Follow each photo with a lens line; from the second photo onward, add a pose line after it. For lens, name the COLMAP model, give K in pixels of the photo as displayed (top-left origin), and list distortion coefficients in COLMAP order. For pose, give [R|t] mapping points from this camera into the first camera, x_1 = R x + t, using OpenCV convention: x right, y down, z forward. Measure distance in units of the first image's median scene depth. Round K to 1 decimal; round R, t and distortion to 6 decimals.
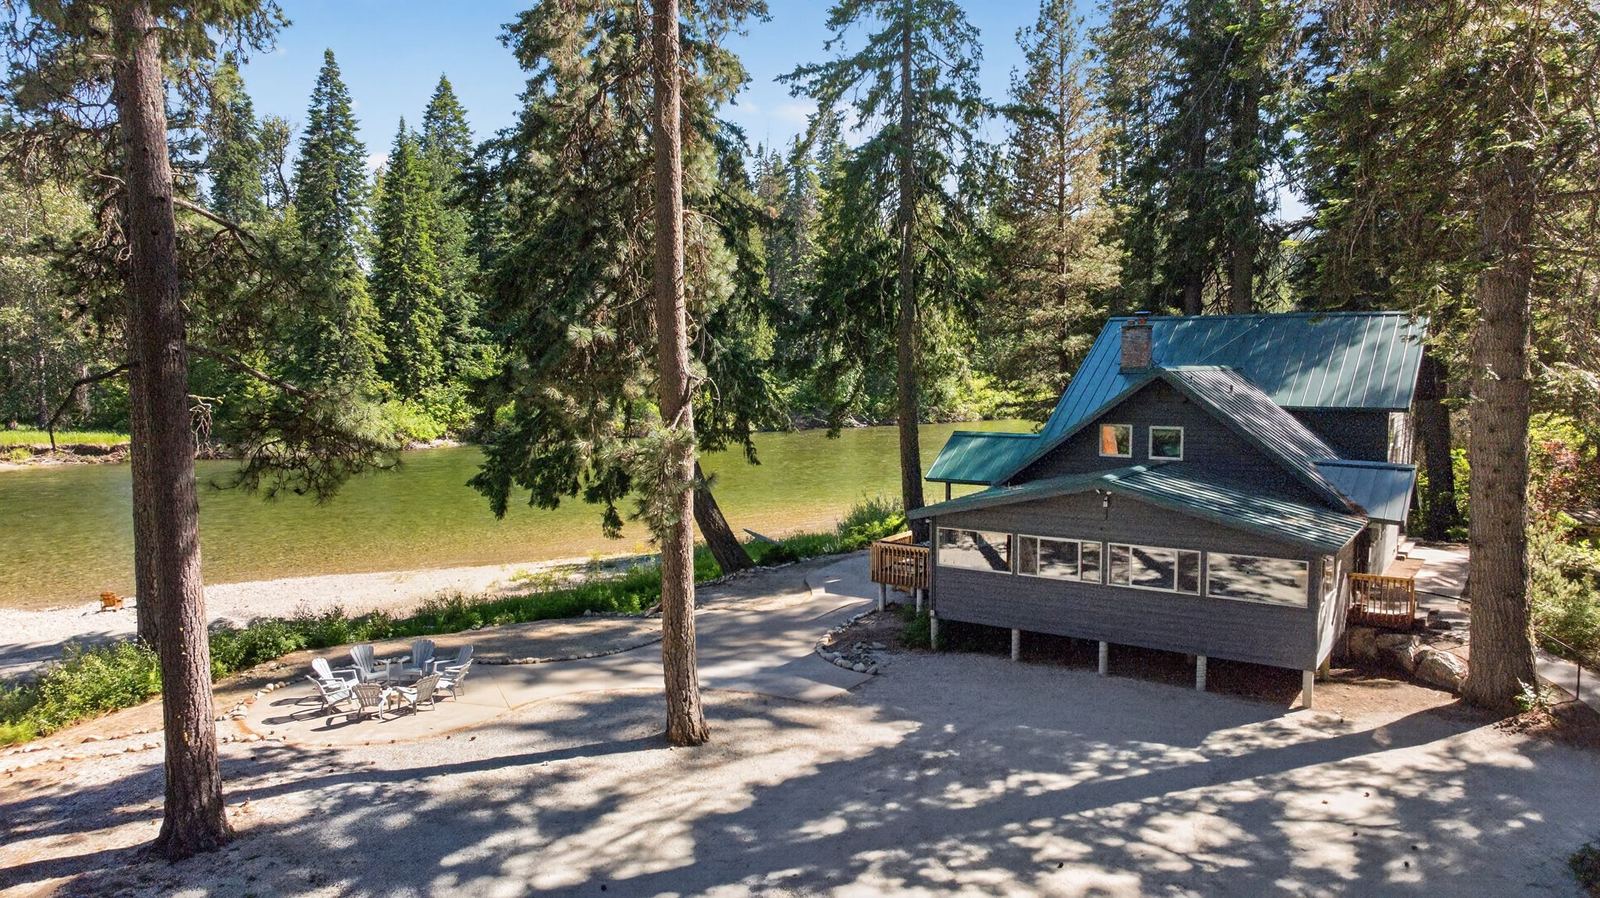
lens RADIAL K [[1114.9, 0, 815.8], [0, 1114.9, 447.0], [0, 0, 1]] dist [0.031038, -0.016922]
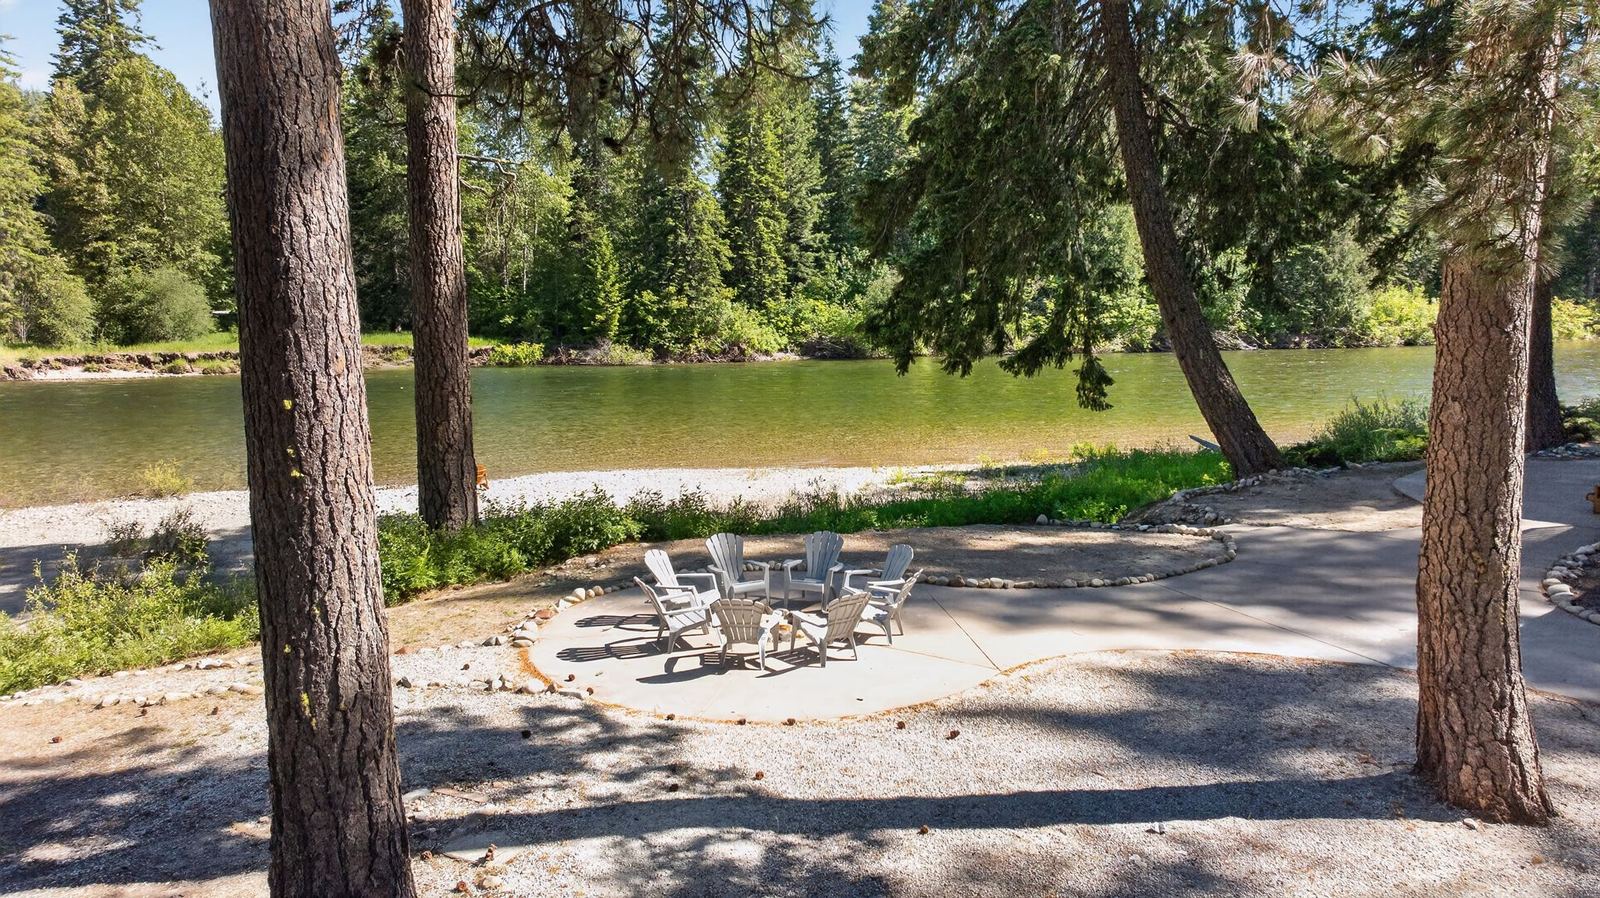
lens RADIAL K [[1114.9, 0, 804.5], [0, 1114.9, 456.5], [0, 0, 1]] dist [0.031038, -0.016922]
pose [[0.957028, 0.039615, -0.287276, -0.201777], [-0.022539, 0.997790, 0.062508, 0.100427], [0.289117, -0.053347, 0.955806, 0.466046]]
